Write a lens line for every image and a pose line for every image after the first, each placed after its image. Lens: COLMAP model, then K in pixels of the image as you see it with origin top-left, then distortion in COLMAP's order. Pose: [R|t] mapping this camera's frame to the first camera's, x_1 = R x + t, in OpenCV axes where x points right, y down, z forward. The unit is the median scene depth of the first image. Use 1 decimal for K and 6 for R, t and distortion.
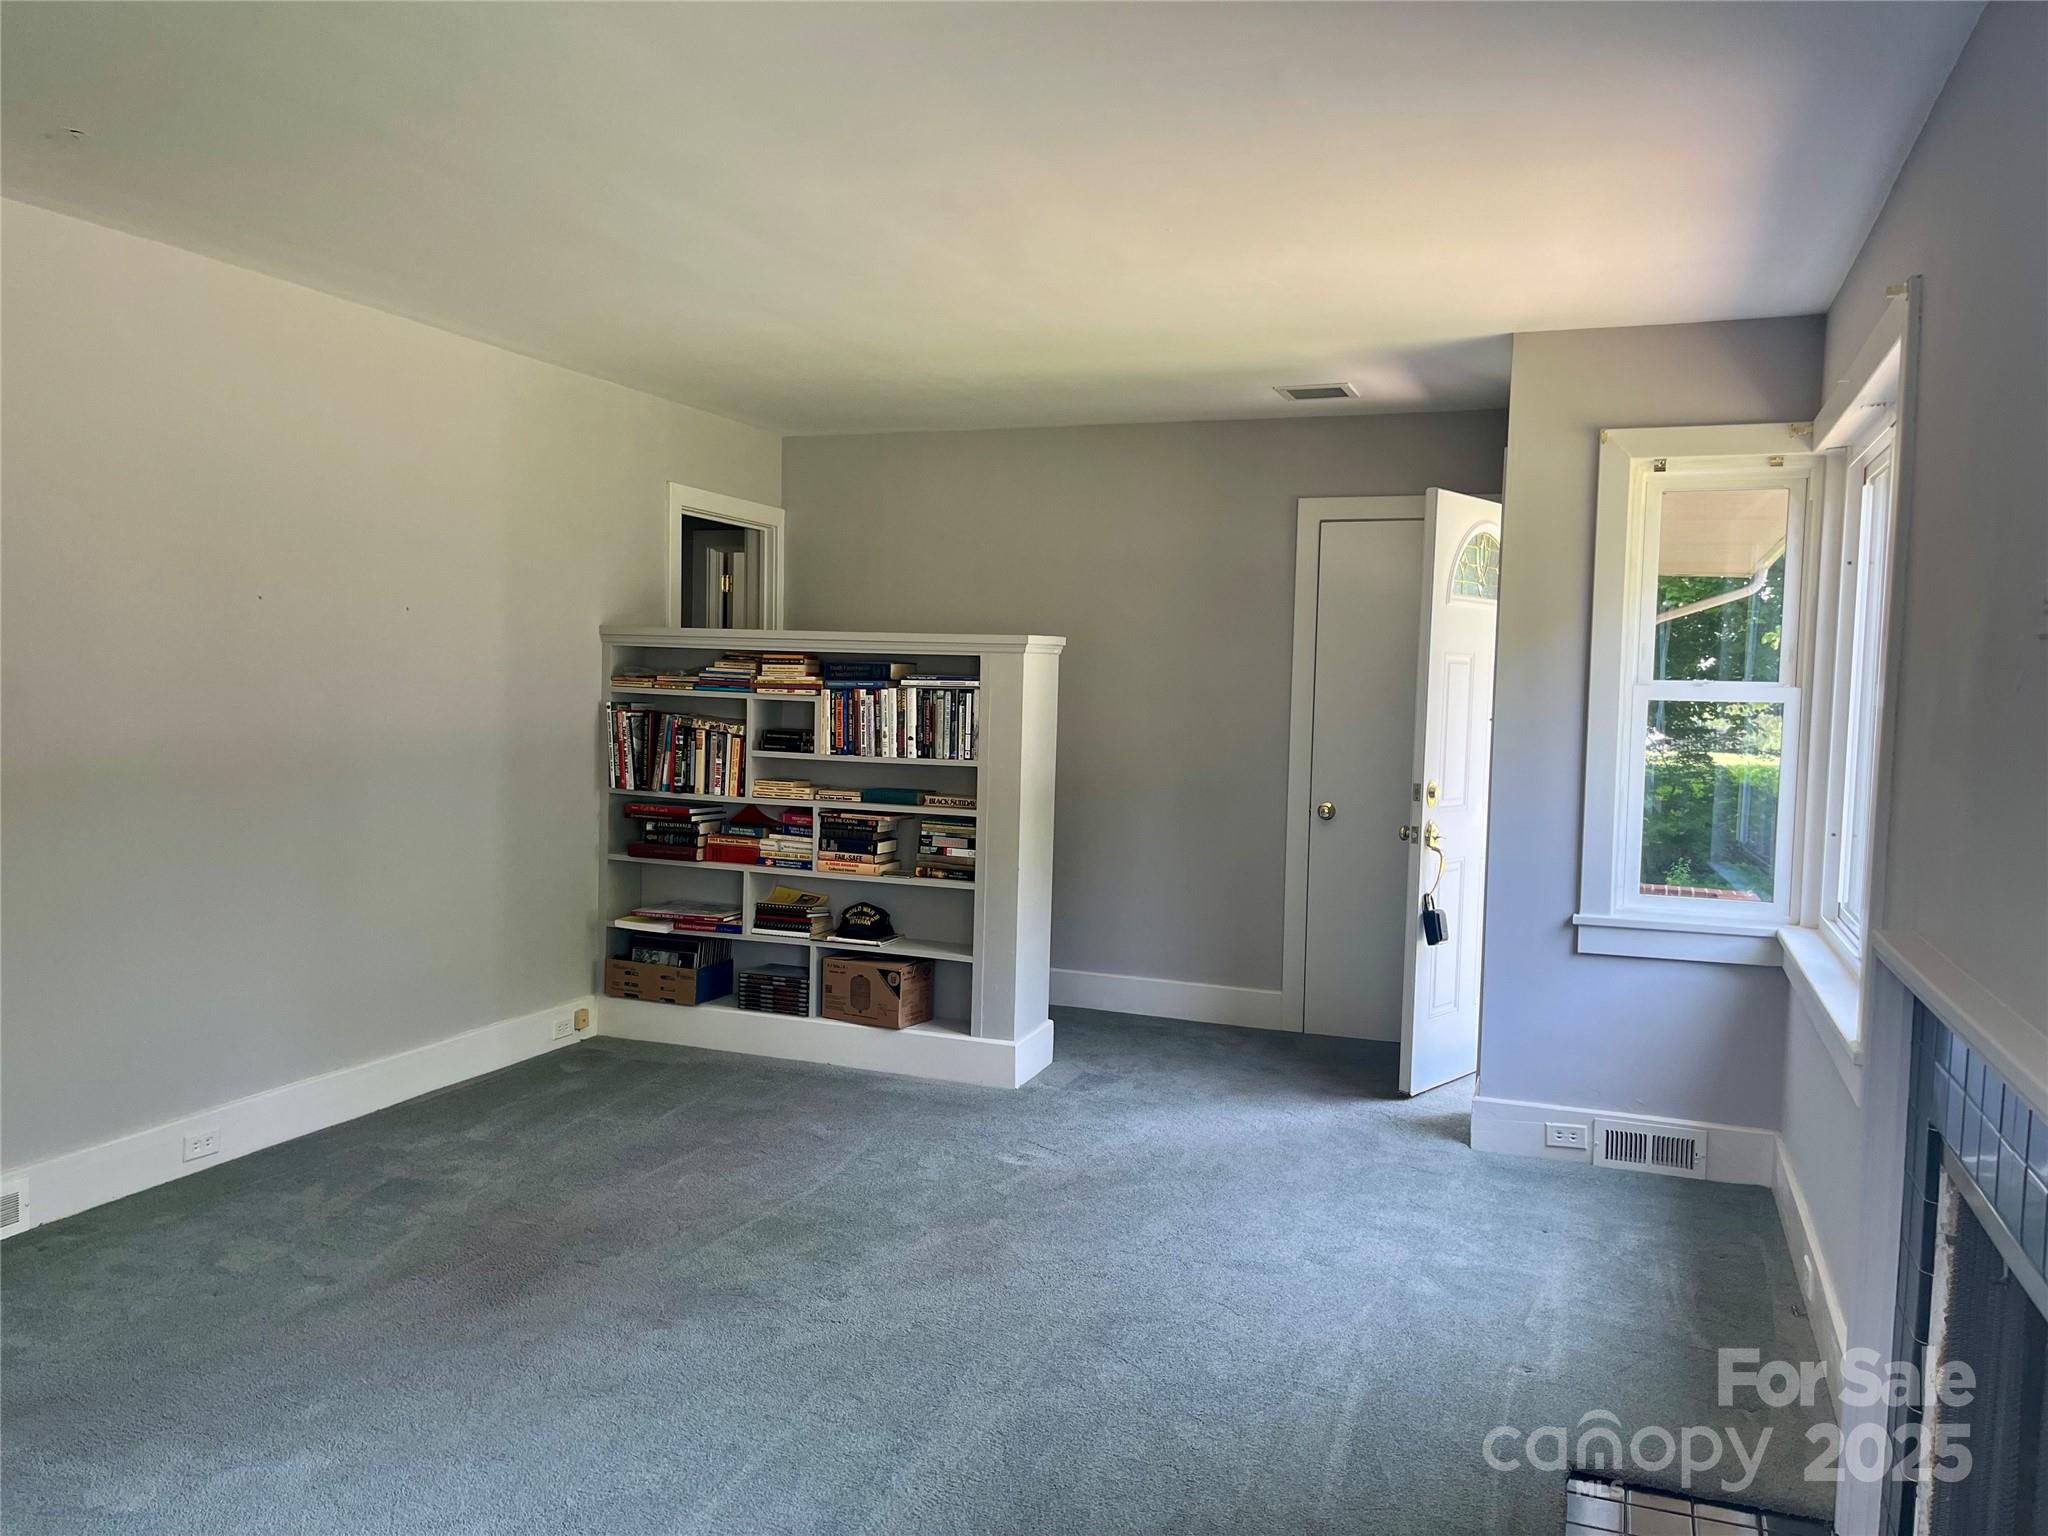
lens RADIAL K [[1563.1, 0, 1024.0], [0, 1563.1, 768.0], [0, 0, 1]] dist [0.000575, -0.001171]
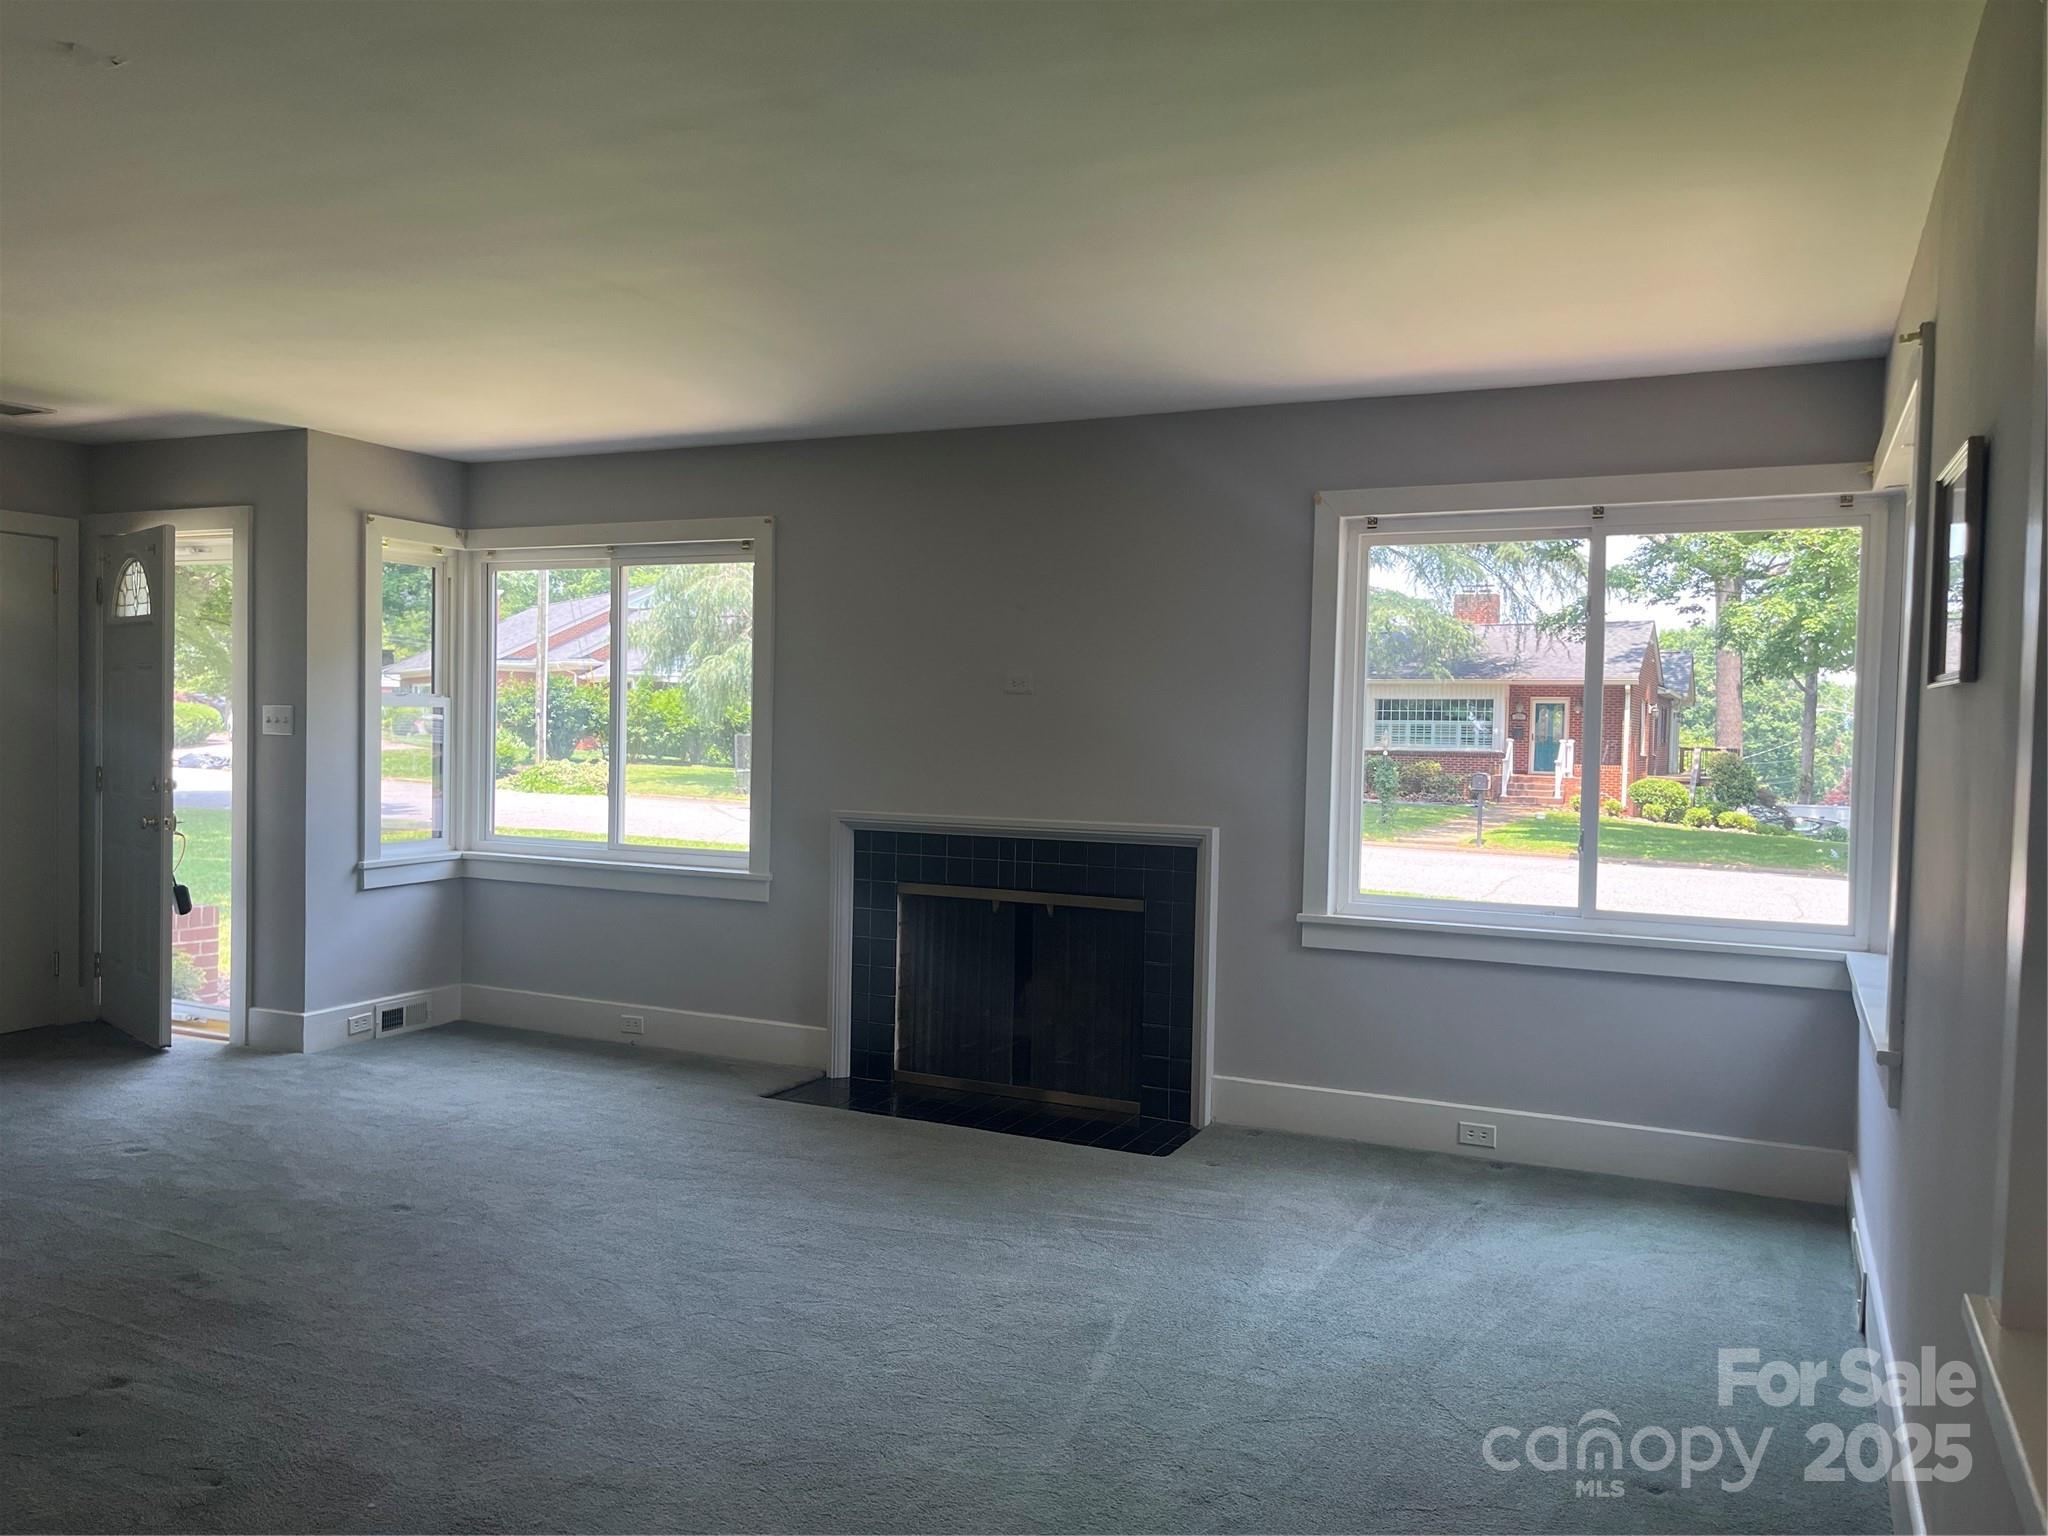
lens RADIAL K [[1563.1, 0, 1024.0], [0, 1563.1, 768.0], [0, 0, 1]] dist [0.000575, -0.001171]
pose [[0.075297, -0.055974, 0.995589, -0.976415], [0.045015, 0.997596, 0.052682, -0.035923], [-0.996145, 0.040850, 0.077636, 0.303981]]
